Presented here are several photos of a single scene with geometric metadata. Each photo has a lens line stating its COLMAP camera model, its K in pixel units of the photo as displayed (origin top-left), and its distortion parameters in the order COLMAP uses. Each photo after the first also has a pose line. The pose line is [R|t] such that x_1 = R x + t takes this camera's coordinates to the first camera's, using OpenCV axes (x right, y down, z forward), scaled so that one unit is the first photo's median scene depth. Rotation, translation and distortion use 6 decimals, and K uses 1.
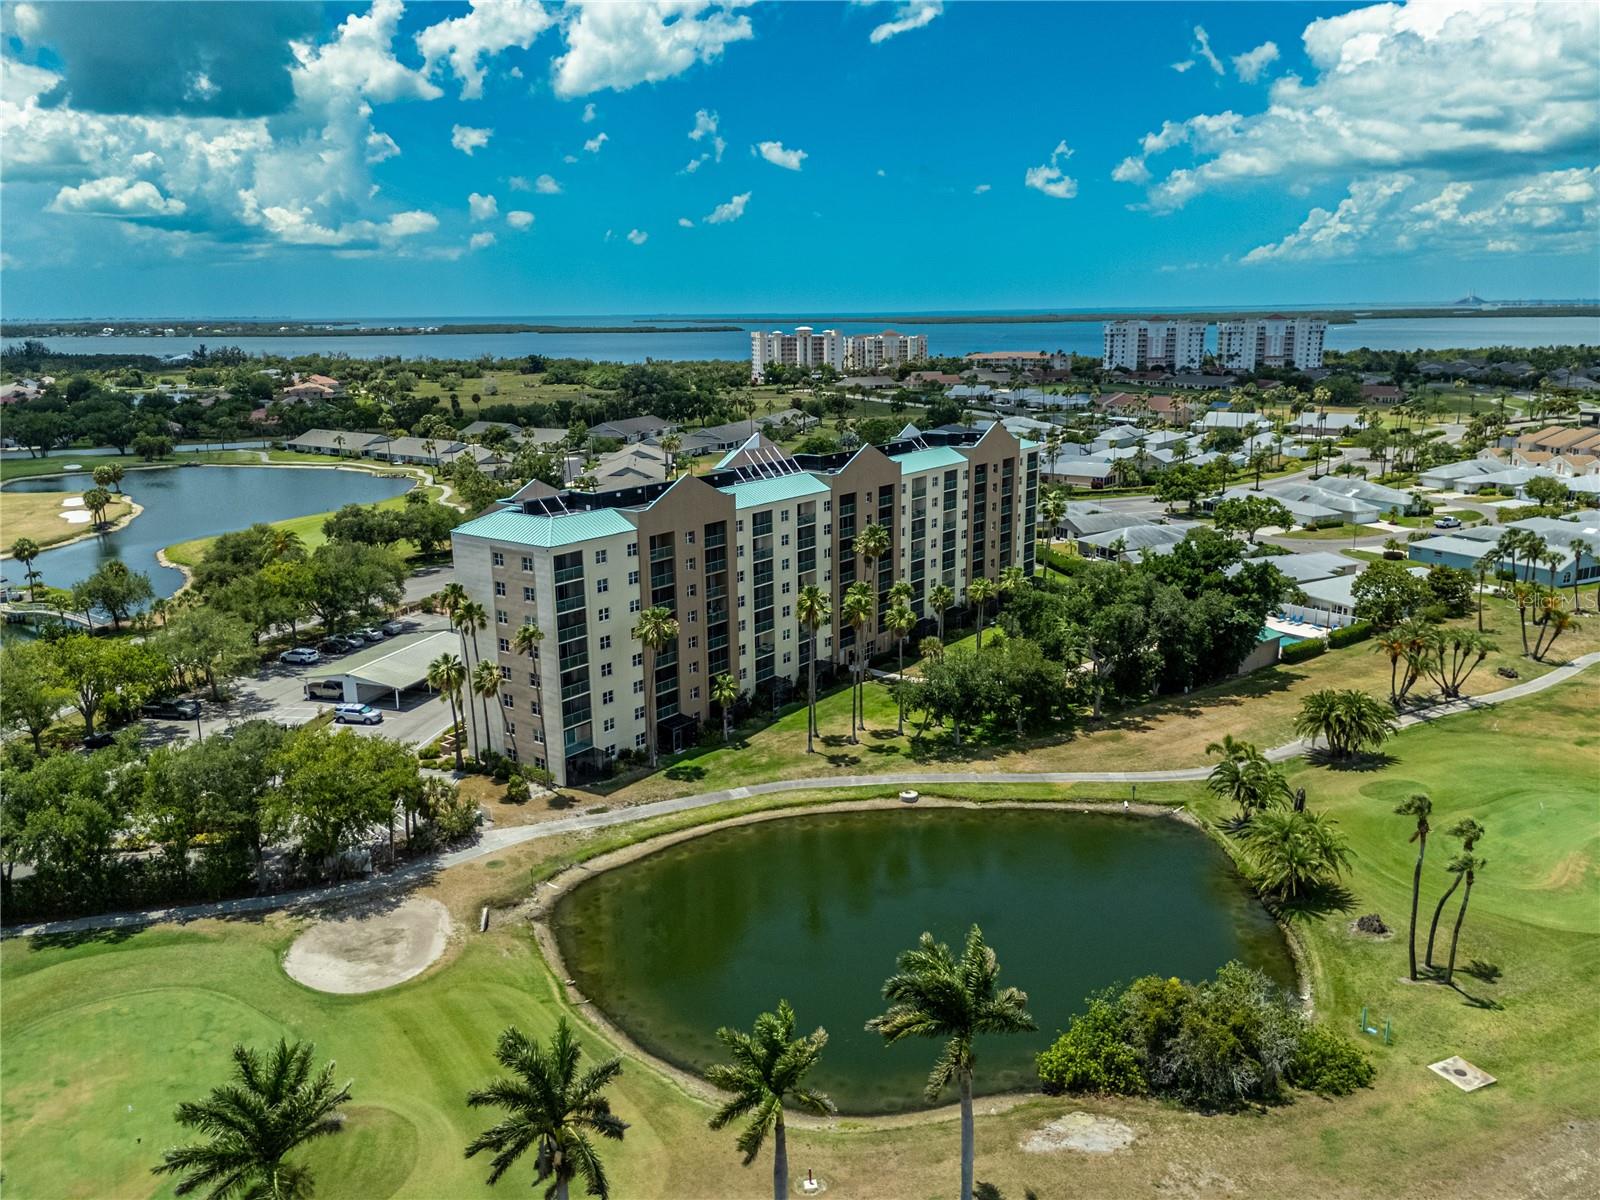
lens RADIAL K [[1234.0, 0, 800.0], [0, 1234.0, 600.0], [0, 0, 1]] dist [0.106194, -0.220147]
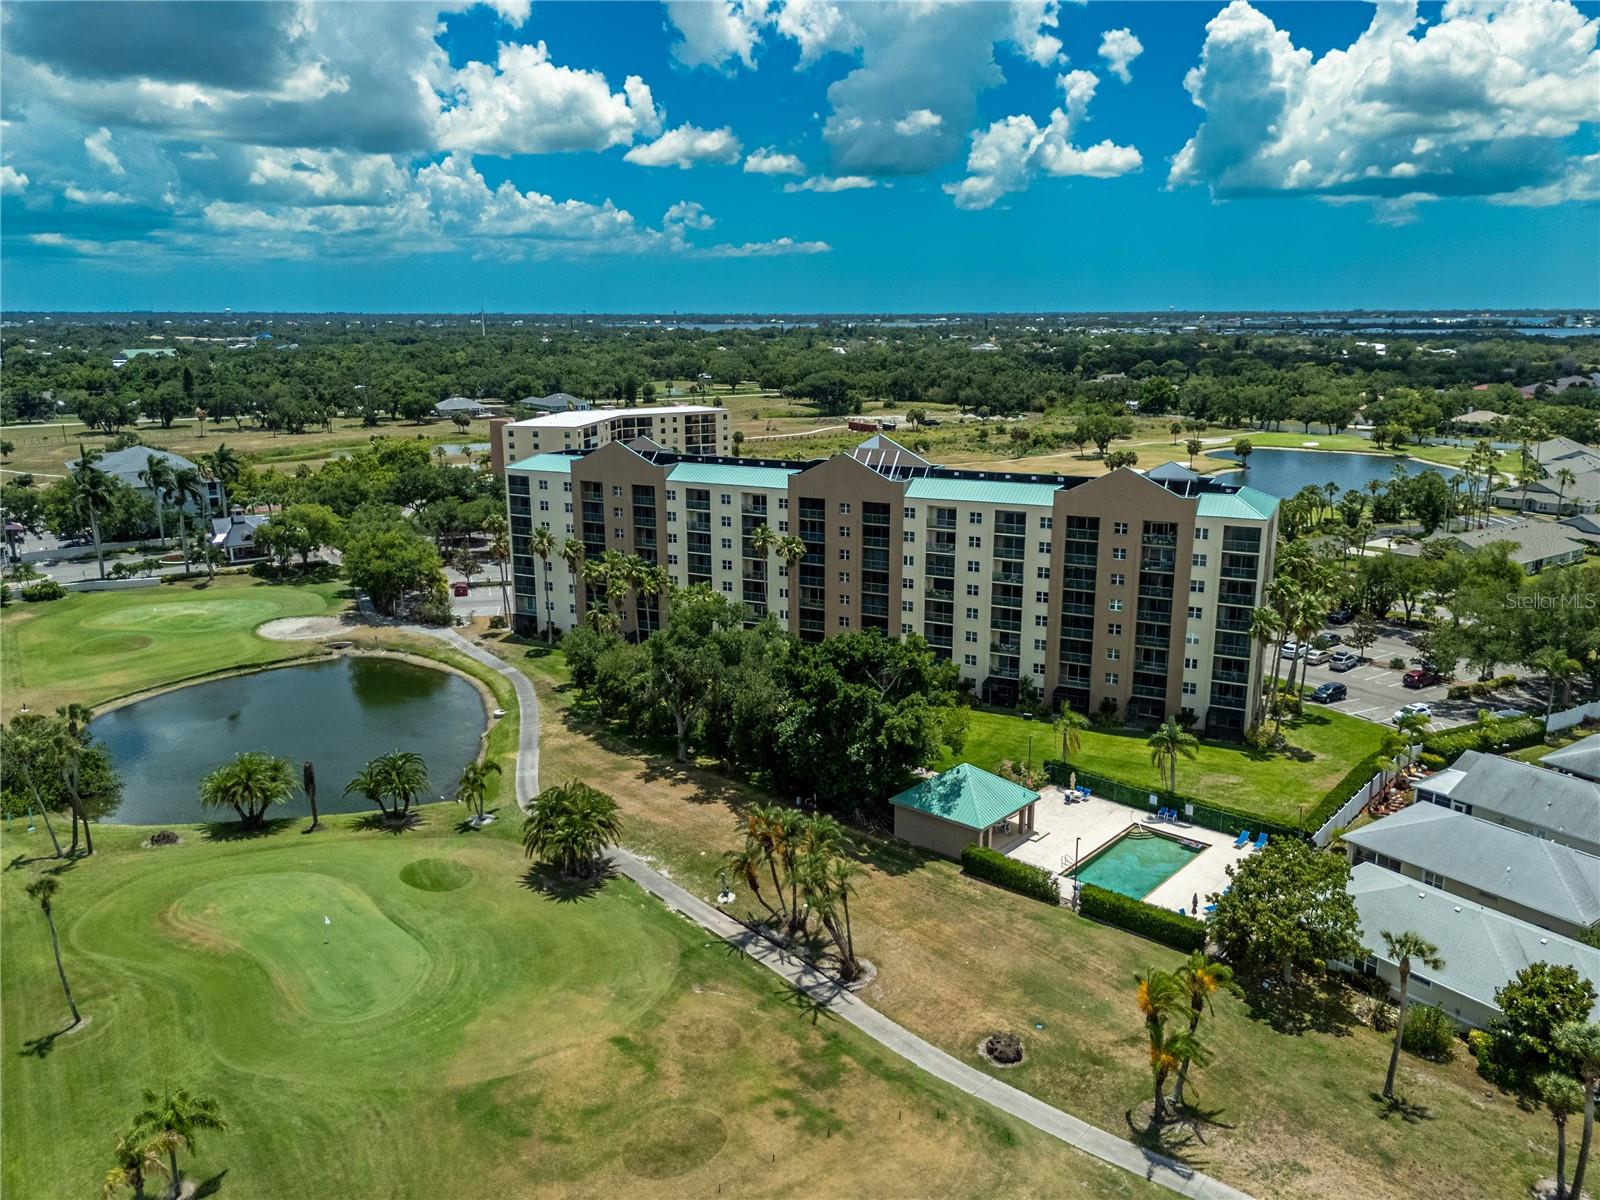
lens RADIAL K [[1234.0, 0, 800.0], [0, 1234.0, 600.0], [0, 0, 1]] dist [0.106194, -0.220147]
pose [[0.185909, 0.250439, -0.950115, 0.952602], [-0.220772, 0.952894, 0.207973, -0.201272], [0.957443, 0.171095, 0.232442, 0.724201]]
